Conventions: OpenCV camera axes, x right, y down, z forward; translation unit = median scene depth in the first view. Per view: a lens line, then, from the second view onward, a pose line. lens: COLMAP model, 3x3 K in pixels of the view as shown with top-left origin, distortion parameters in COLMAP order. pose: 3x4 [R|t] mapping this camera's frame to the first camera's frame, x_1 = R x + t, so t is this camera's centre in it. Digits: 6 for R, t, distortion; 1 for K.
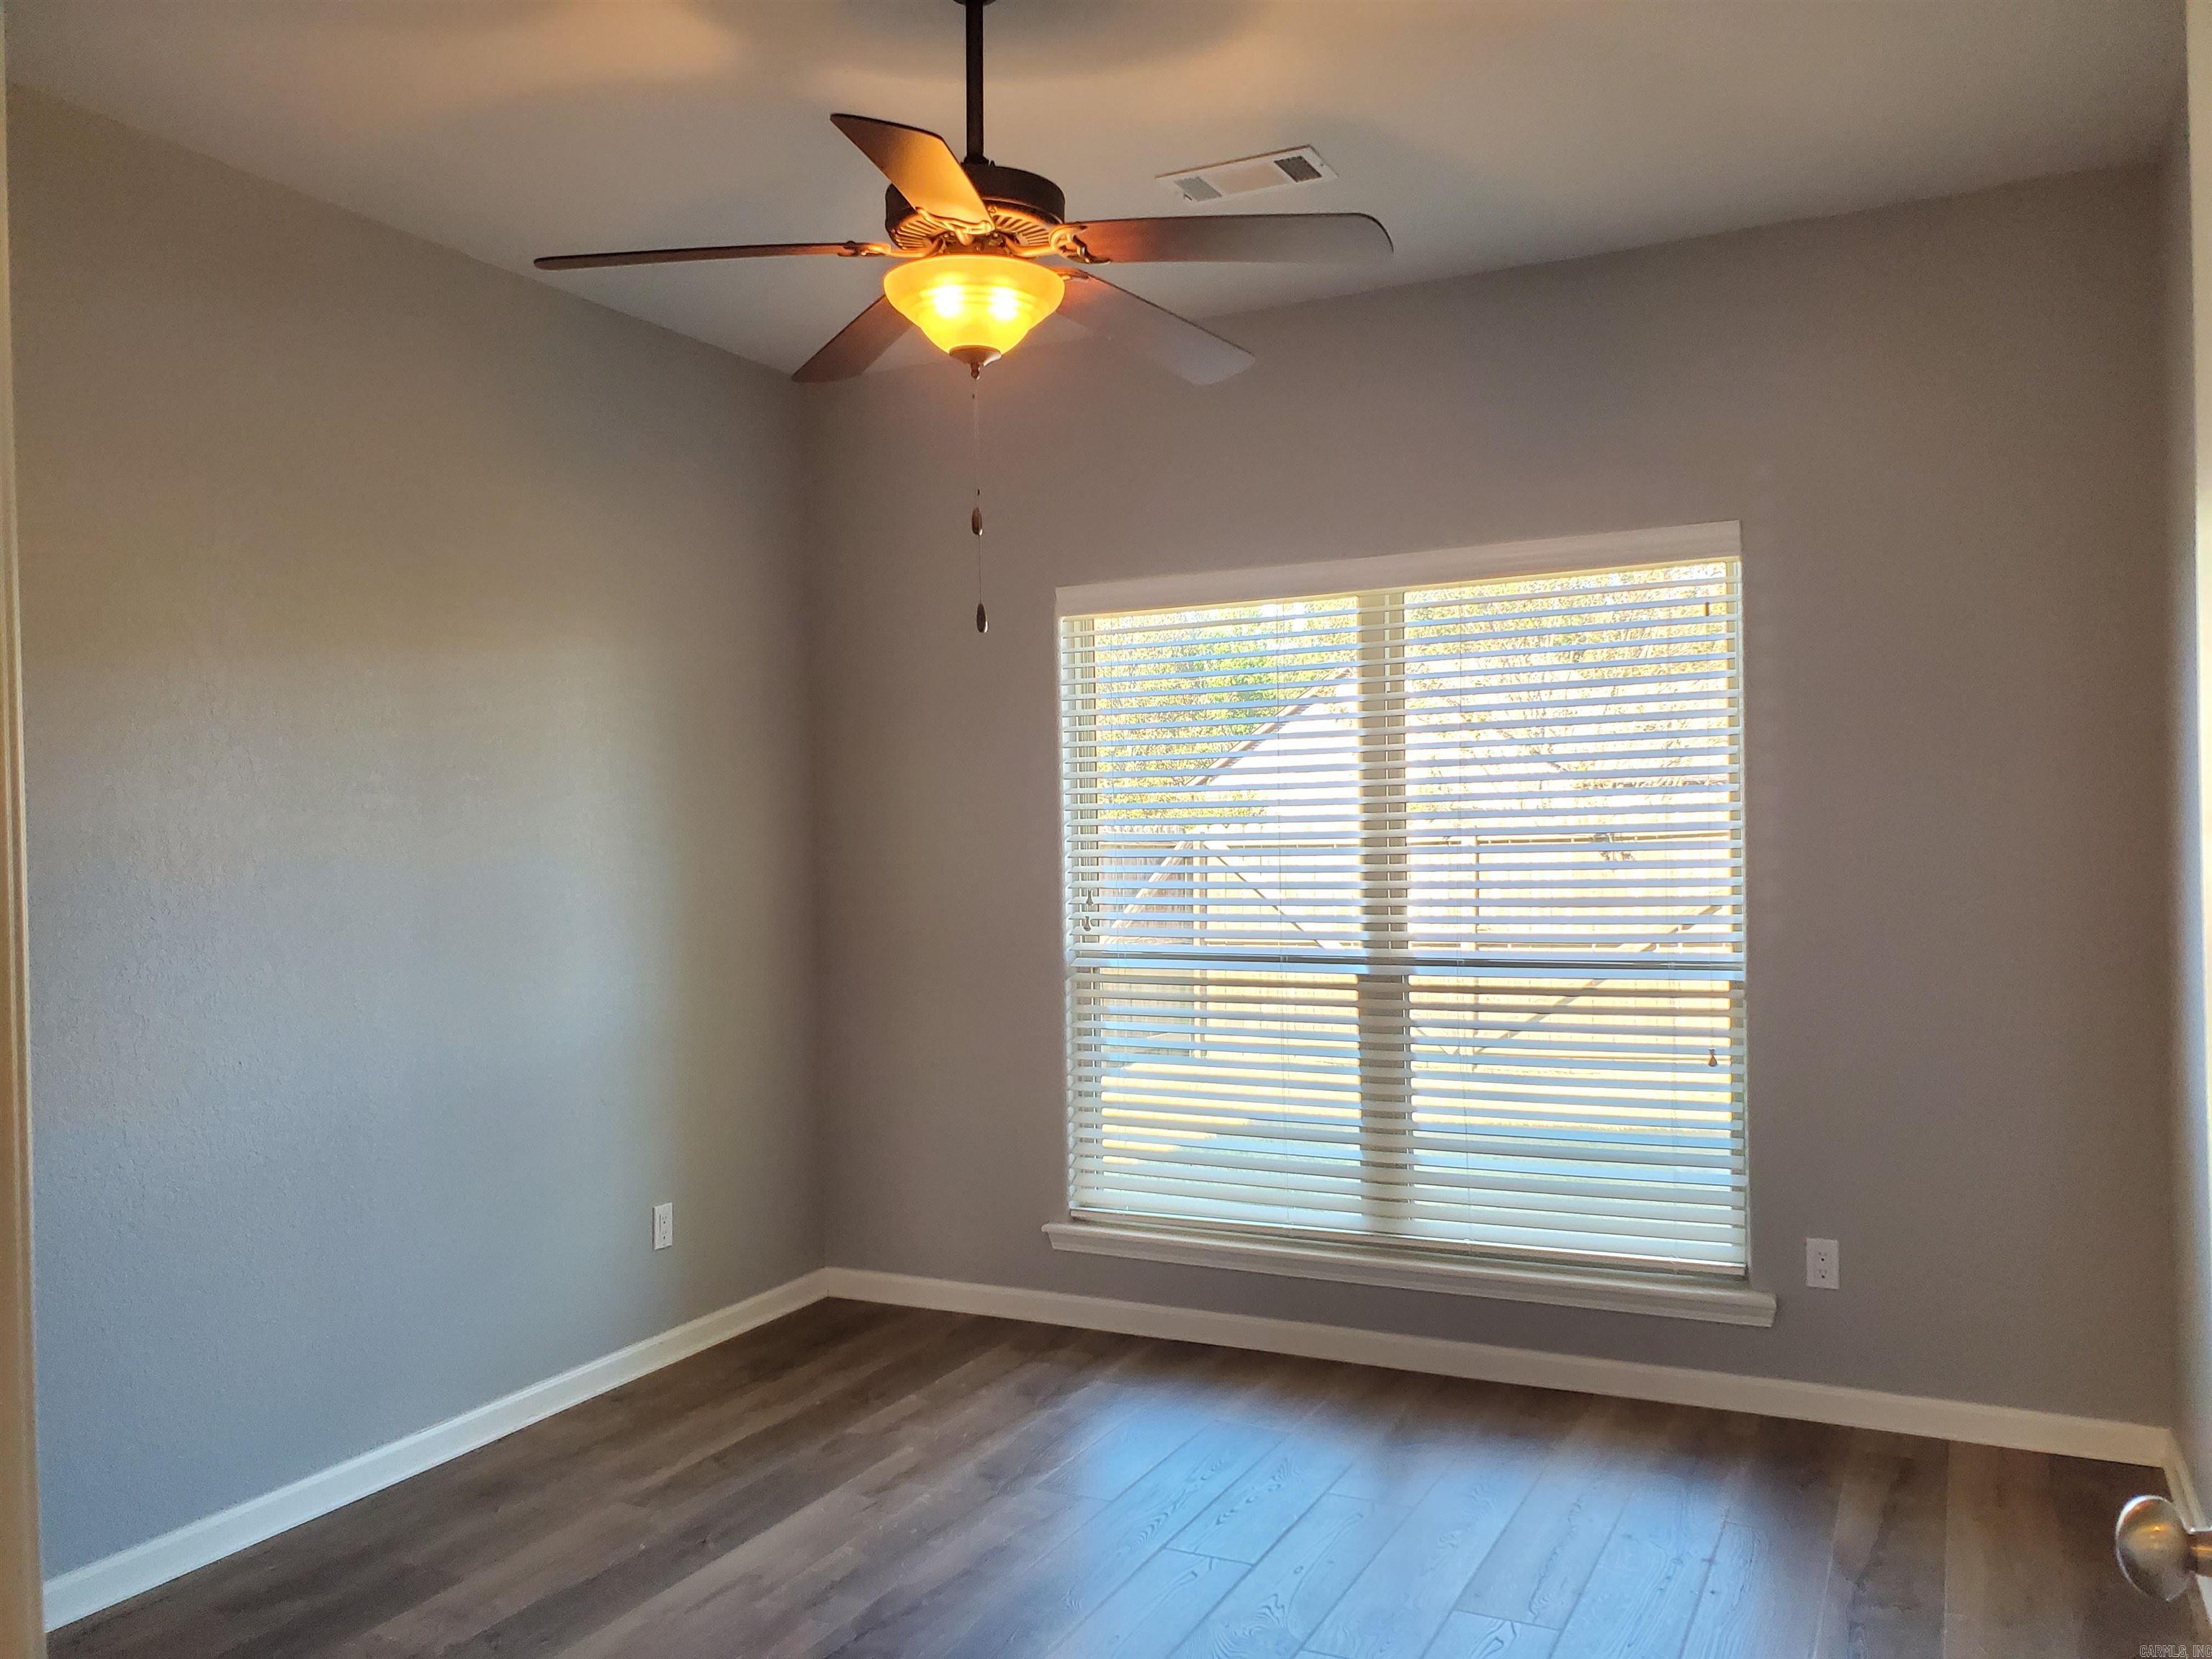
lens RADIAL K [[1709.5, 0, 1115.1], [0, 1709.5, 867.3], [0, 0, 1]] dist [0.214802, -0.509586]
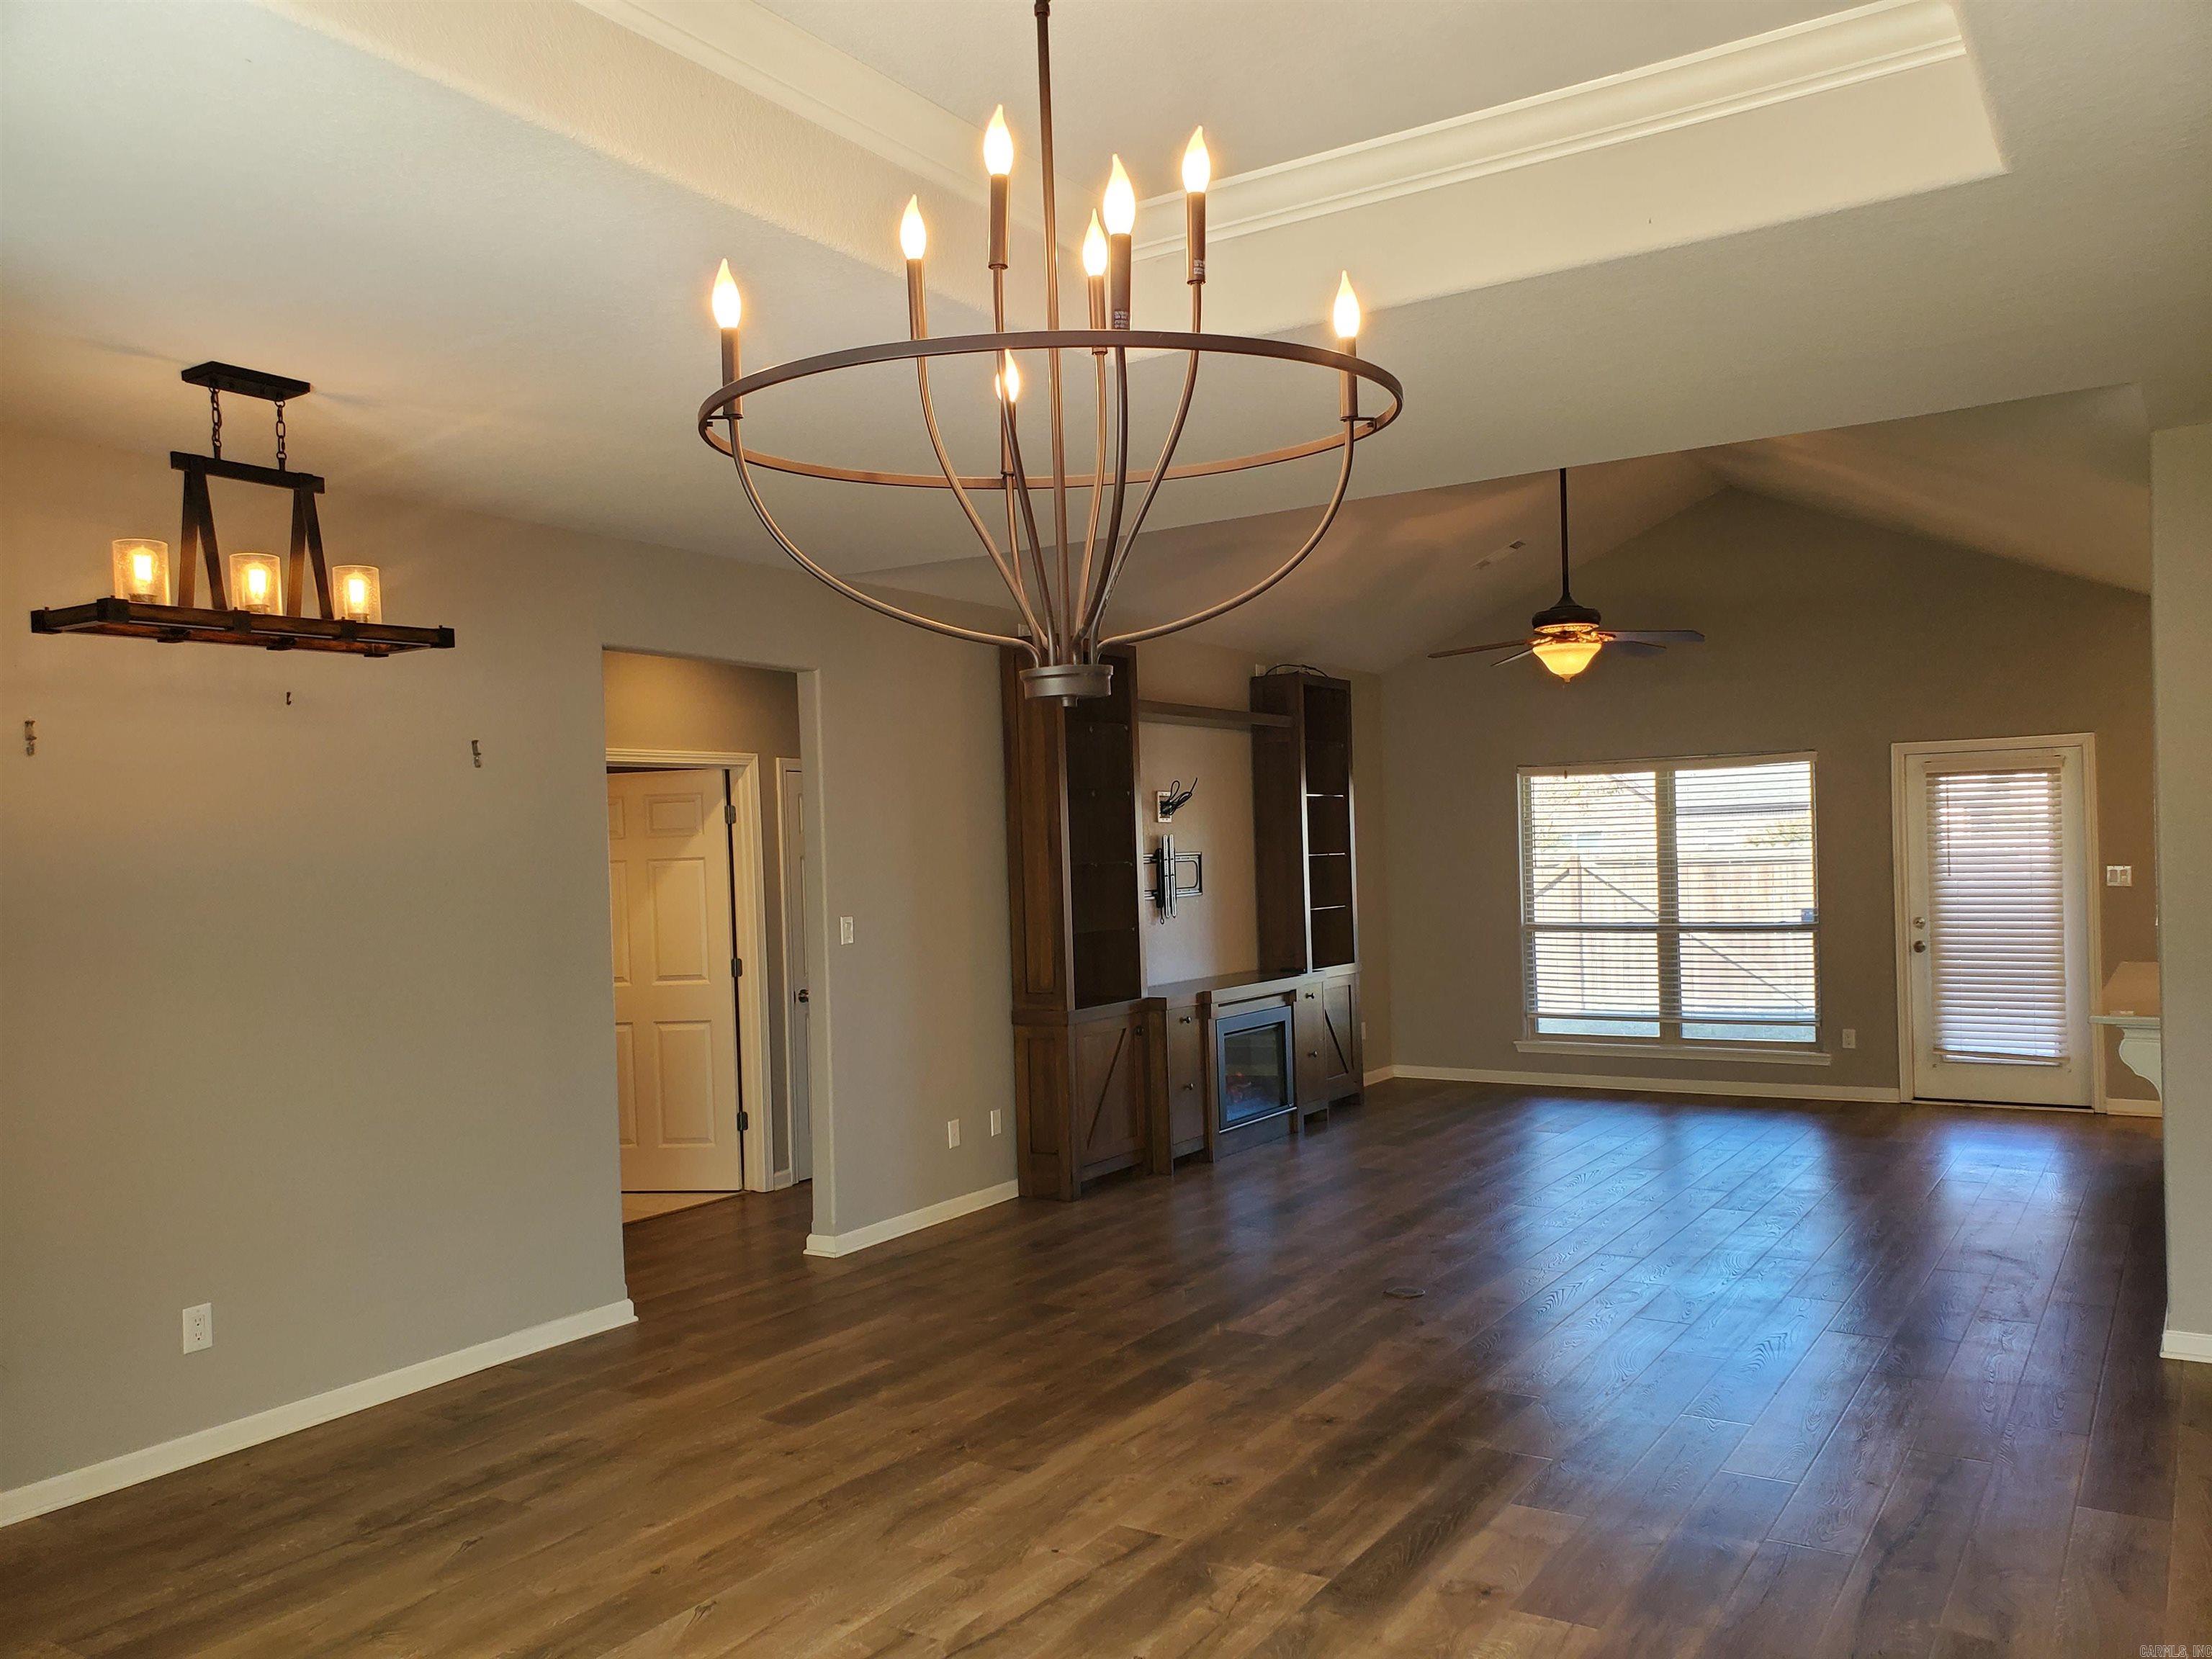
lens RADIAL K [[1709.5, 0, 1115.1], [0, 1709.5, 867.3], [0, 0, 1]] dist [0.214802, -0.509586]
pose [[0.986751, -0.005053, -0.162162, -0.211465], [0.002912, 0.999906, -0.013435, 0.009879], [0.162215, 0.012785, 0.986673, -1.522842]]
